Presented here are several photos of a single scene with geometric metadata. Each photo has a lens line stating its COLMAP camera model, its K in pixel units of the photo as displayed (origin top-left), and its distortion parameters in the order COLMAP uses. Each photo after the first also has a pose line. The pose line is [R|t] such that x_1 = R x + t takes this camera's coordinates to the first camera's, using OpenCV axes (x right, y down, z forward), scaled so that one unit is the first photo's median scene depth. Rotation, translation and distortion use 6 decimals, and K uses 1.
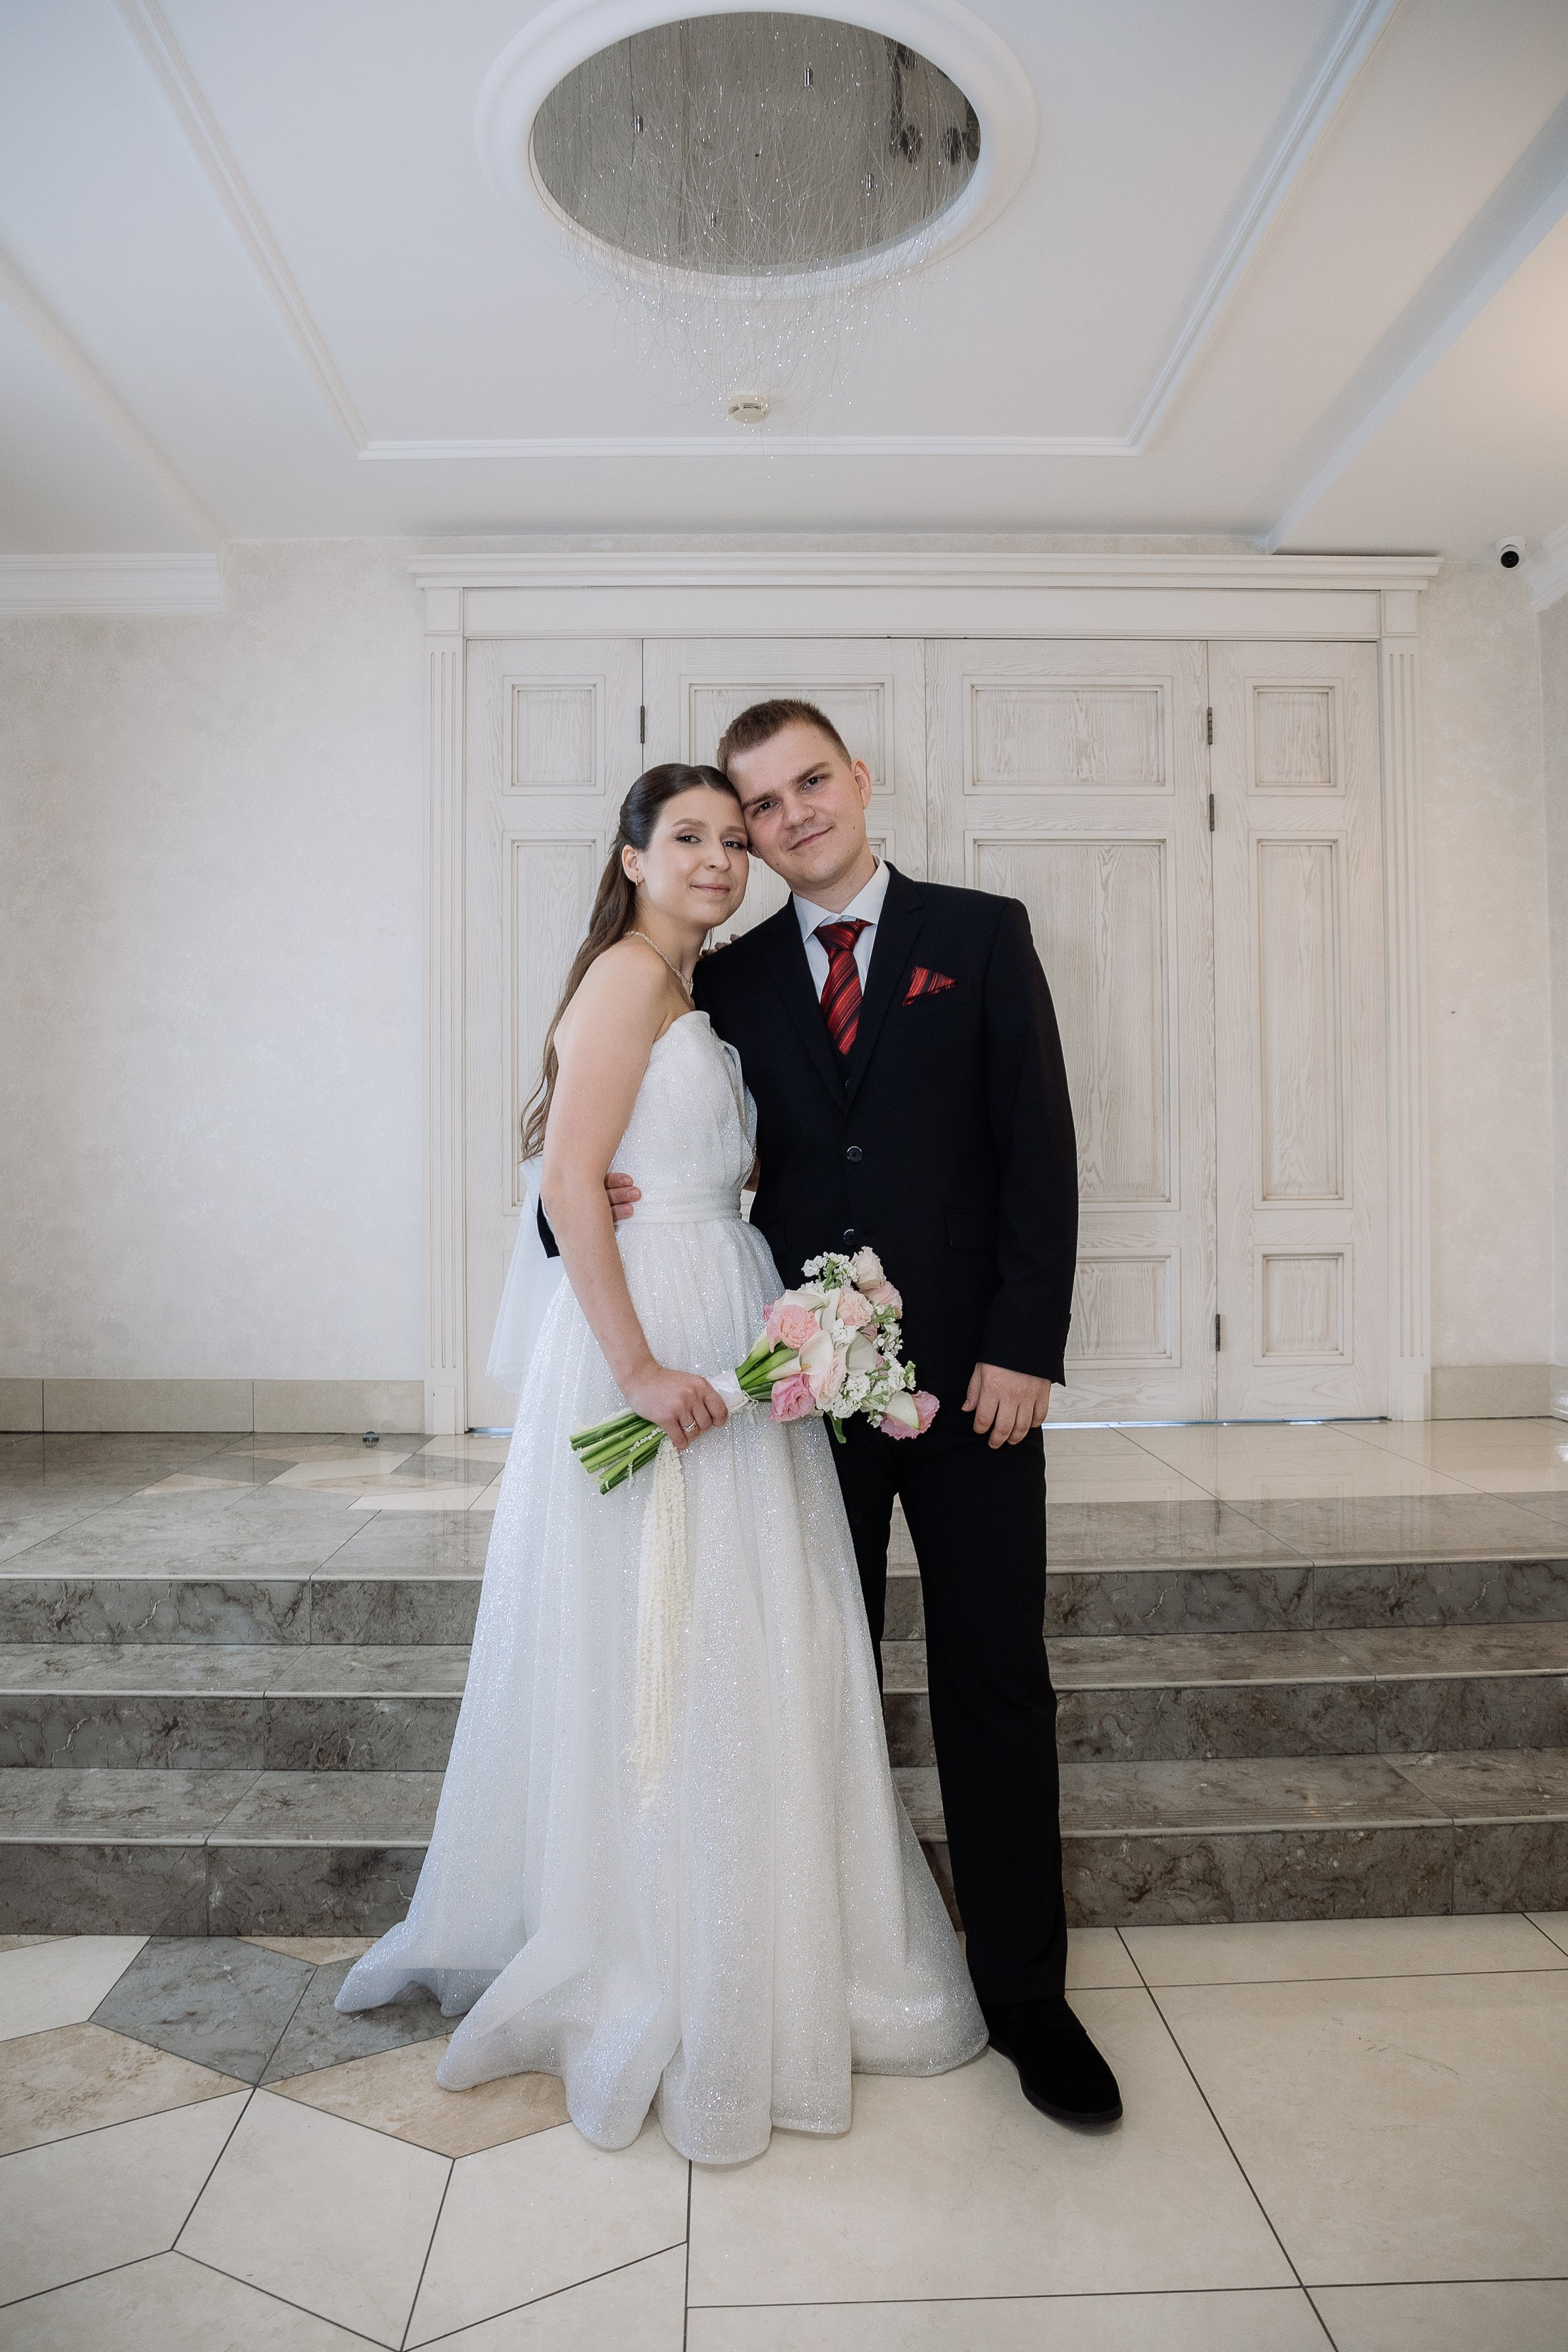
lens RADIAL K [[1611.0, 0, 768.1], [0, 1611.0, 1177.5], [0, 0, 1]] dist [-0.112765, 0.079498]
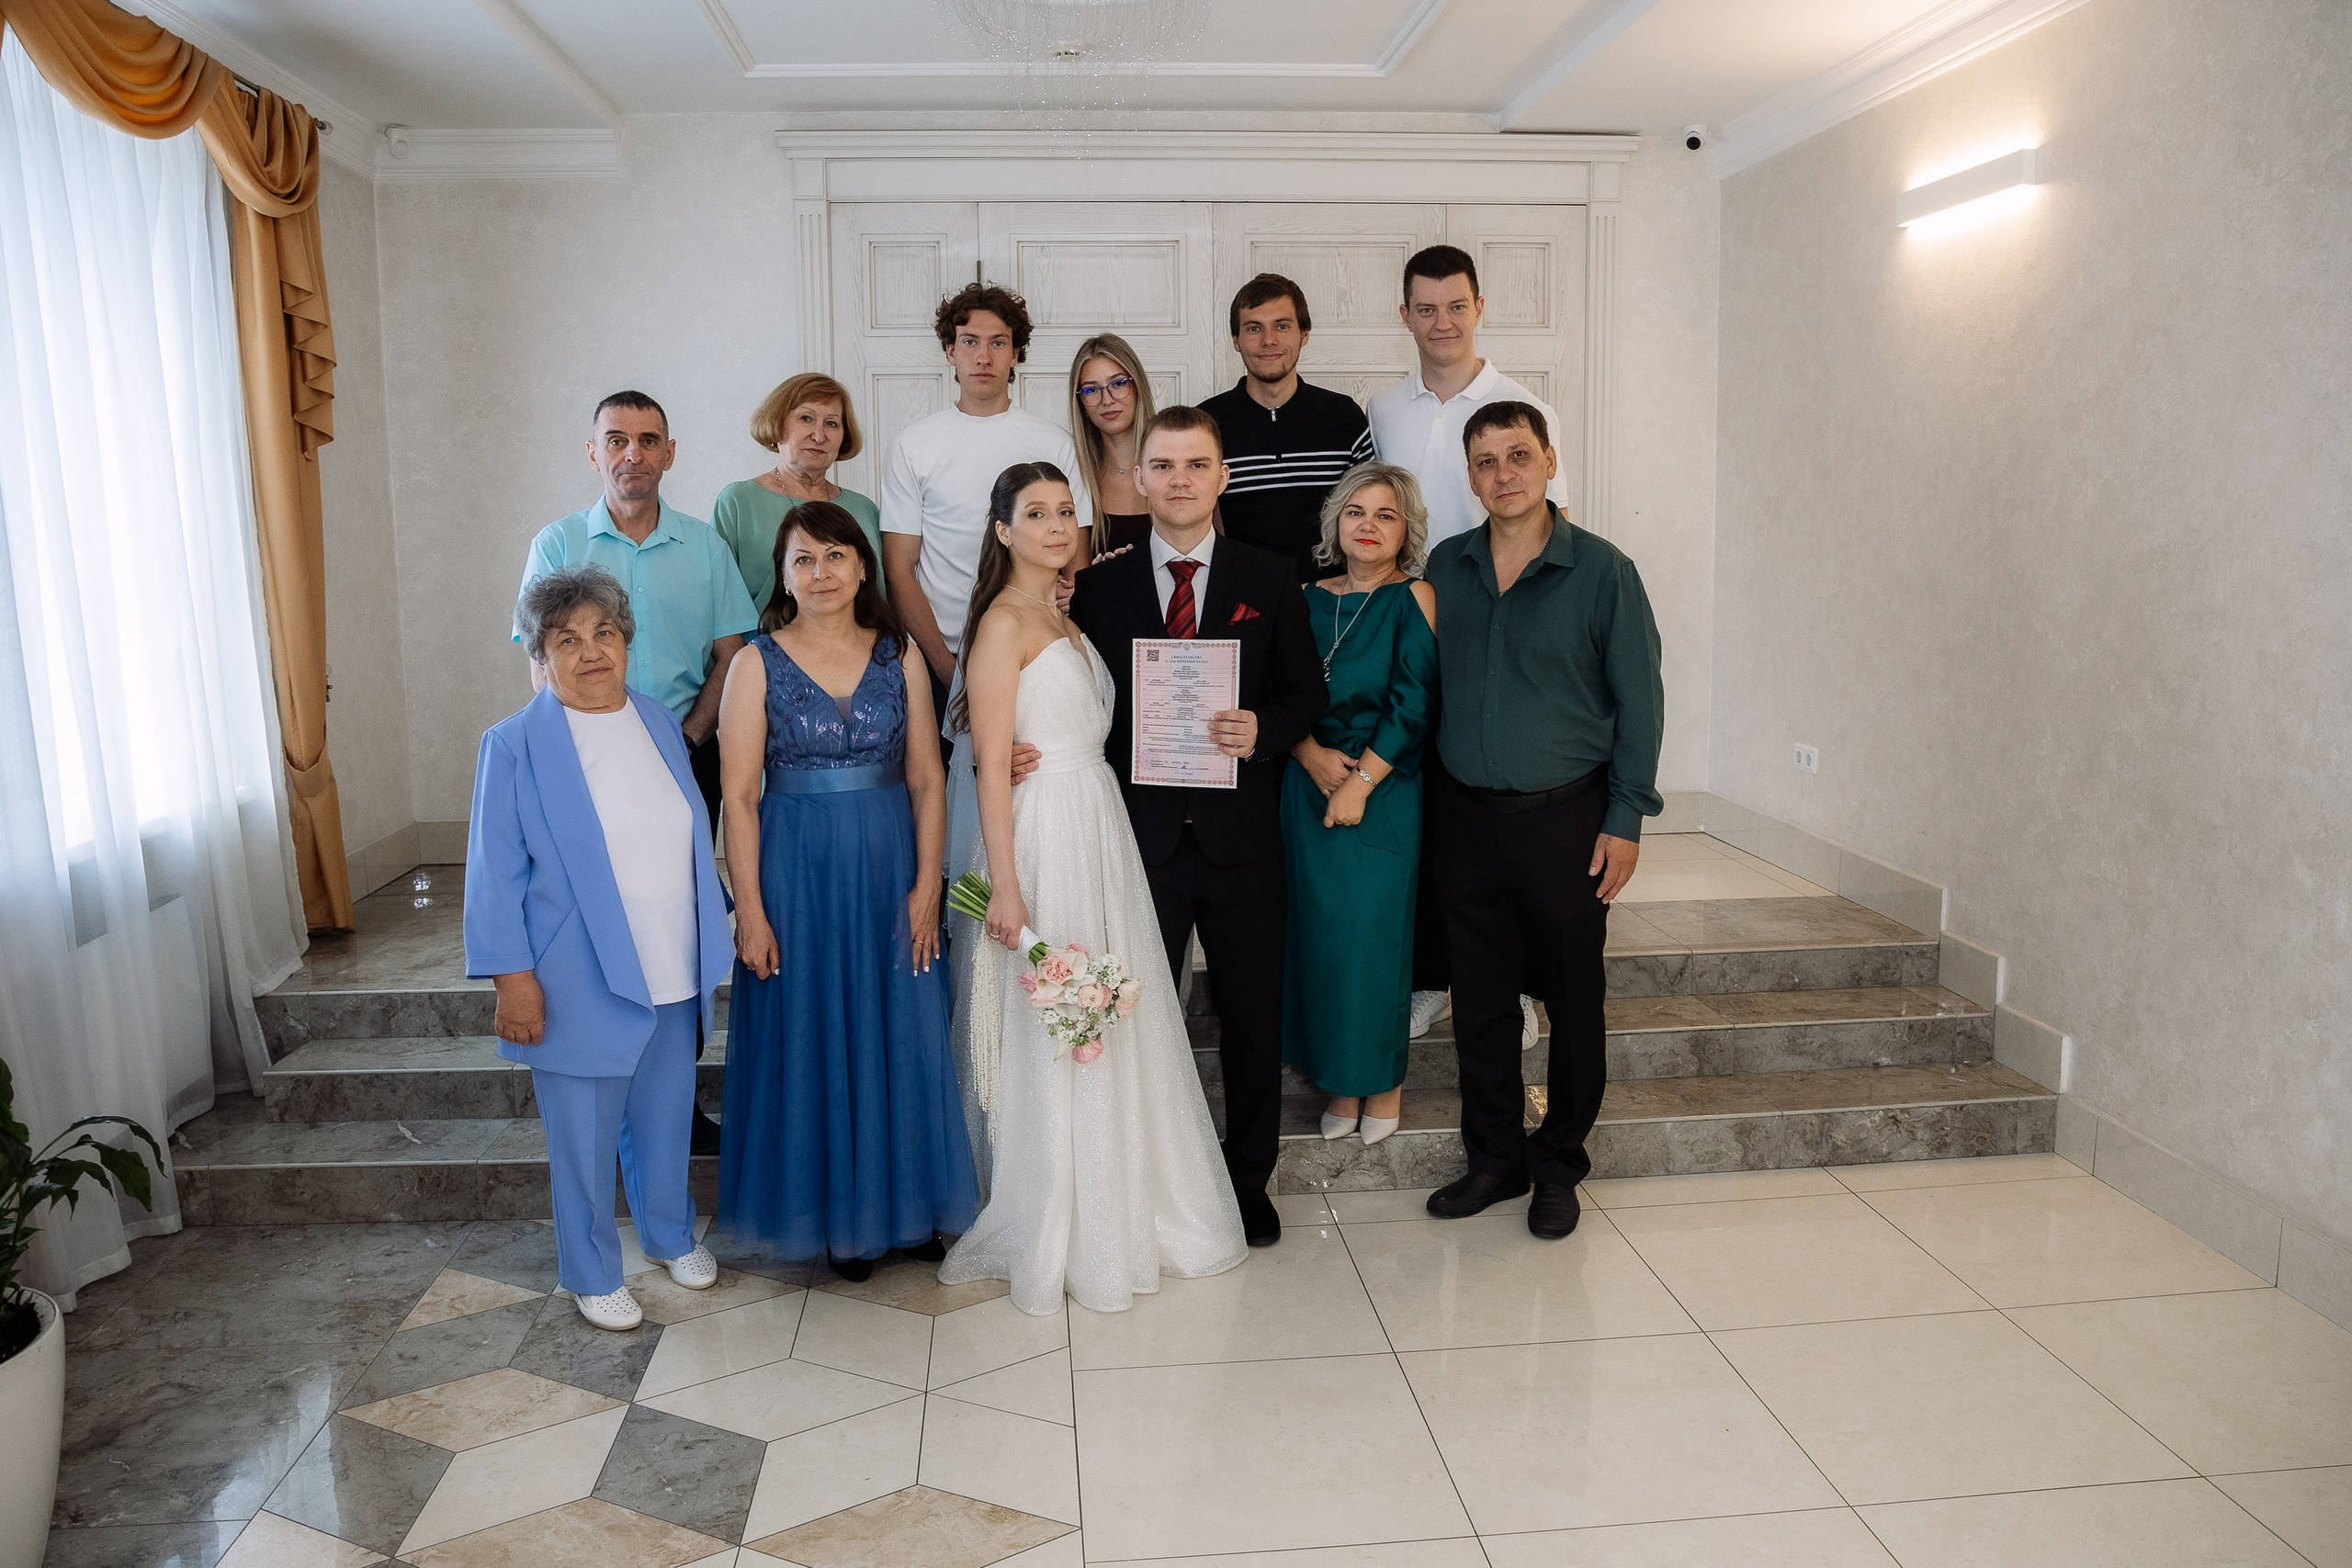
lens RADIAL K [[1610.9, 0, 1181.4], [0, 1610.9, 756.3], [0, 0, 1]] dist [-0.112765, 0.079498]
pose [[0.998155, -0.012382, 0.059443, -0.002149], [0.004862, 0.992143, 0.125017, -0.073725], [-0.060524, -0.124497, 0.990372, -0.247506]]
